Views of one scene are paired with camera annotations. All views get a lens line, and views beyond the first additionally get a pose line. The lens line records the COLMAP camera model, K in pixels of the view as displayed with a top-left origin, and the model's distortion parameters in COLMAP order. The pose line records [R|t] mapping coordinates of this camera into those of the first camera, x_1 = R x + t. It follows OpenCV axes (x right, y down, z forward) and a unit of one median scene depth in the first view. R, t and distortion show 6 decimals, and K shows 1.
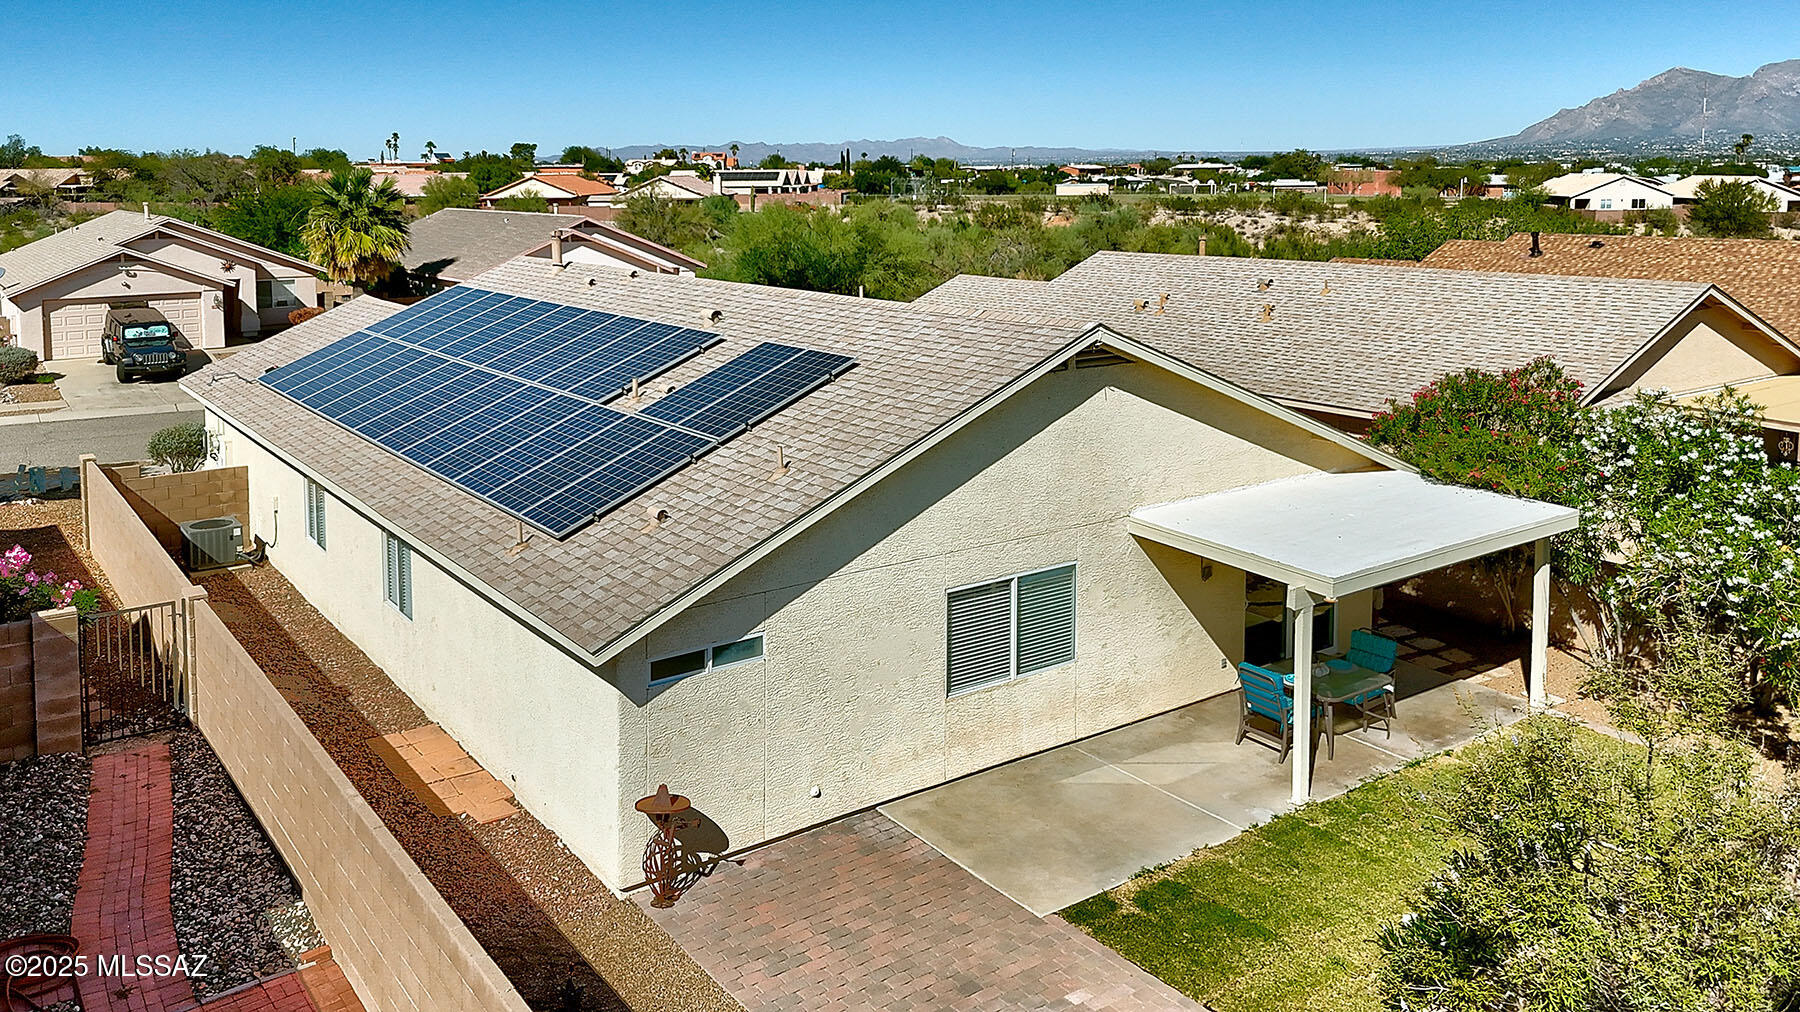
lens RADIAL K [[1266.1, 0, 899.2], [0, 1266.1, 411.9], [0, 0, 1]] dist [0.033475, -0.000943]
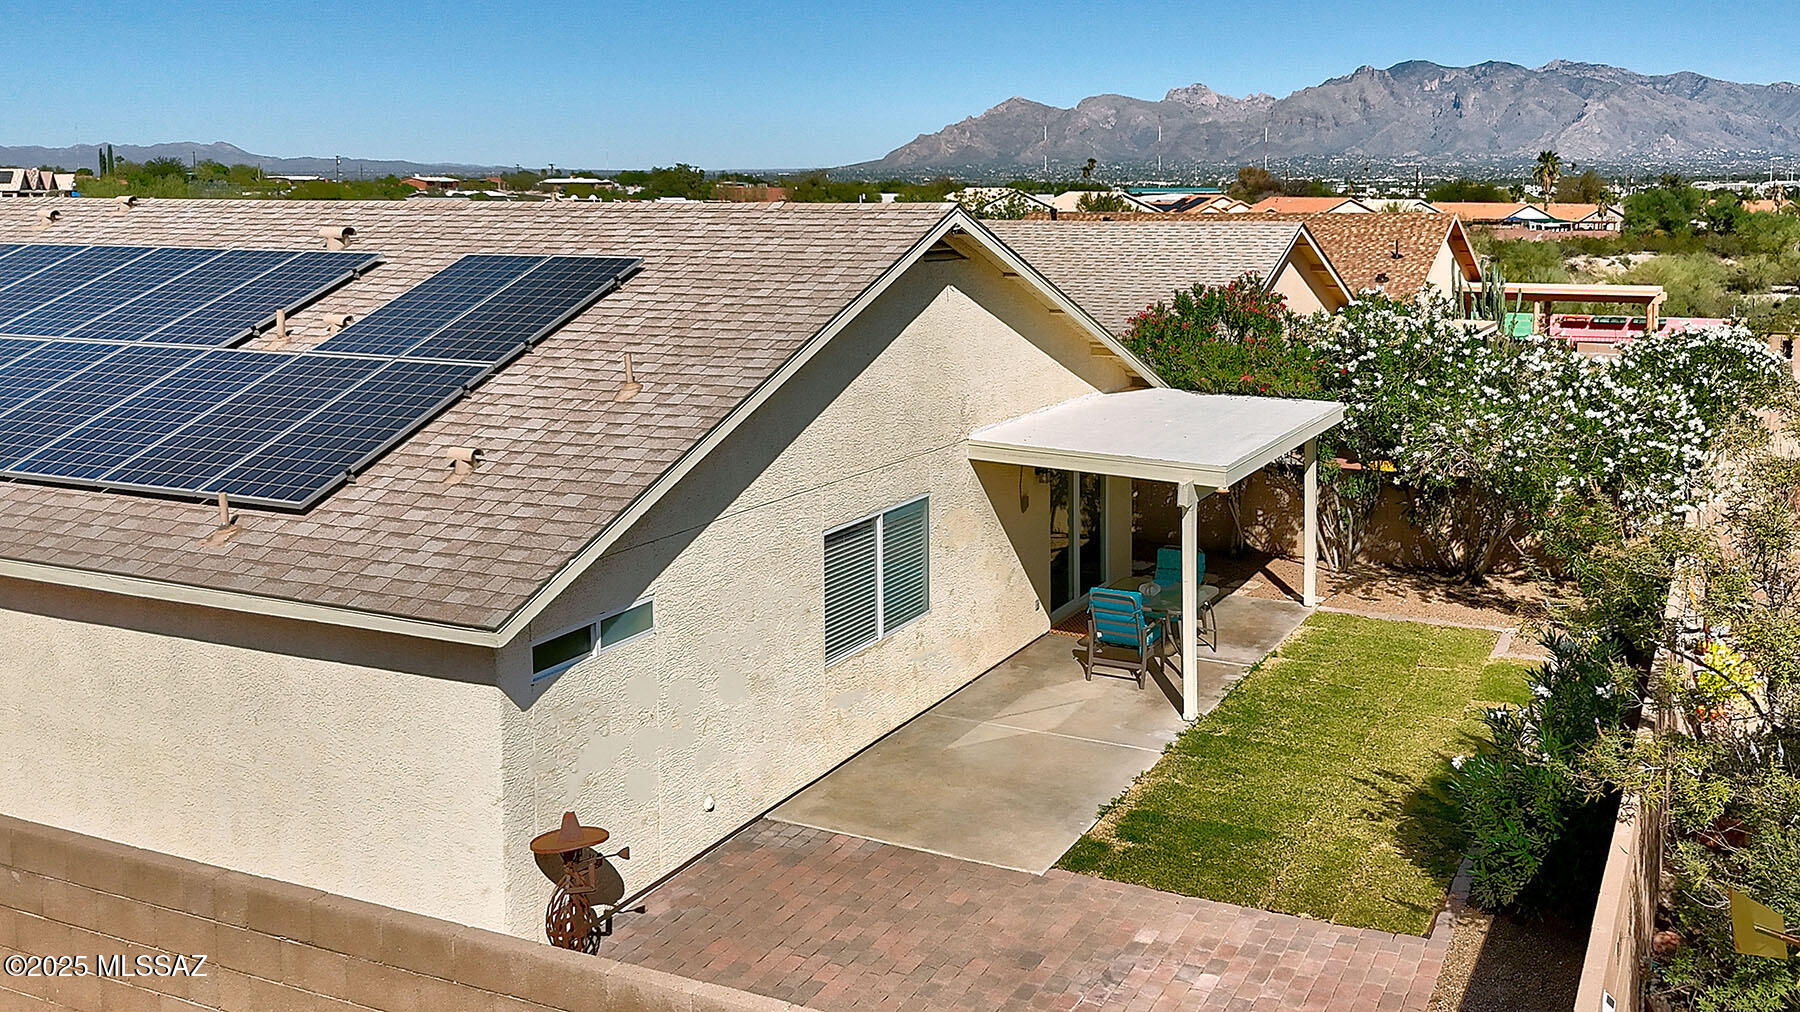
lens RADIAL K [[1421.2, 0, 900.0], [0, 1421.2, 506.0], [0, 0, 1]] dist [0.043872, -0.053775]
pose [[0.872814, -0.086823, 0.480269, -0.335003], [0.081218, 0.996167, 0.032487, 0.093743], [-0.481248, 0.010651, 0.876520, 0.173974]]
